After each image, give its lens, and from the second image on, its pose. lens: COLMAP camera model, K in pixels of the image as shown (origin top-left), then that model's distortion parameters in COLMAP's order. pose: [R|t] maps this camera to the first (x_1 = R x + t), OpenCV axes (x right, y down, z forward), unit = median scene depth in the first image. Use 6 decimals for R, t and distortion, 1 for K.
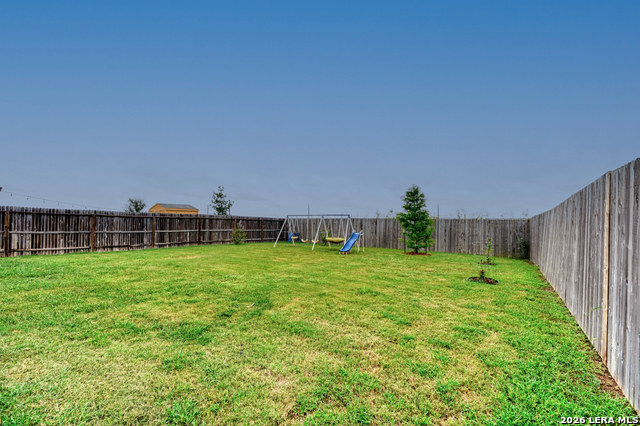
lens RADIAL K [[264.3, 0, 322.1], [0, 264.3, 217.8], [0, 0, 1]] dist [0.002190, 0.000101]
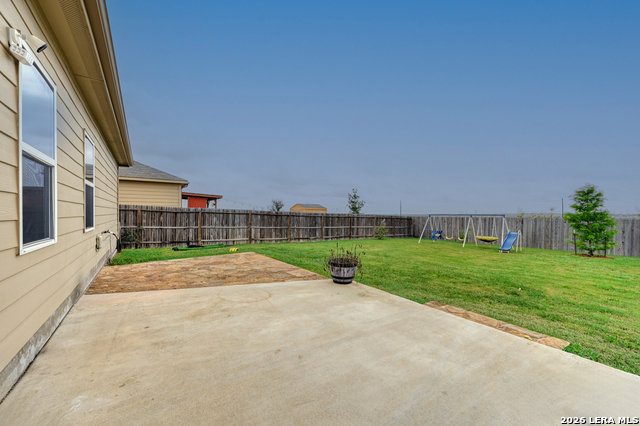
lens RADIAL K [[253.4, 0, 321.1], [0, 253.4, 214.3], [0, 0, 1]] dist [-0.001627, 0.000250]
pose [[0.944710, 0.000177, -0.327907, -0.240198], [0.000511, 0.999998, 0.002012, -0.015015], [0.327907, -0.002069, 0.944708, -0.162603]]
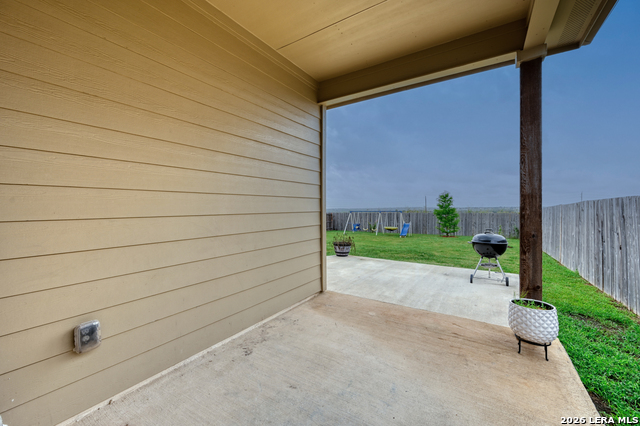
lens RADIAL K [[253.4, 0, 324.3], [0, 253.4, 208.5], [0, 0, 1]] dist [-0.001627, 0.000250]
pose [[0.998810, -0.012149, 0.047232, -0.378403], [0.012256, 0.999923, -0.001962, -0.027464], [-0.047205, 0.002539, 0.998882, -0.377360]]
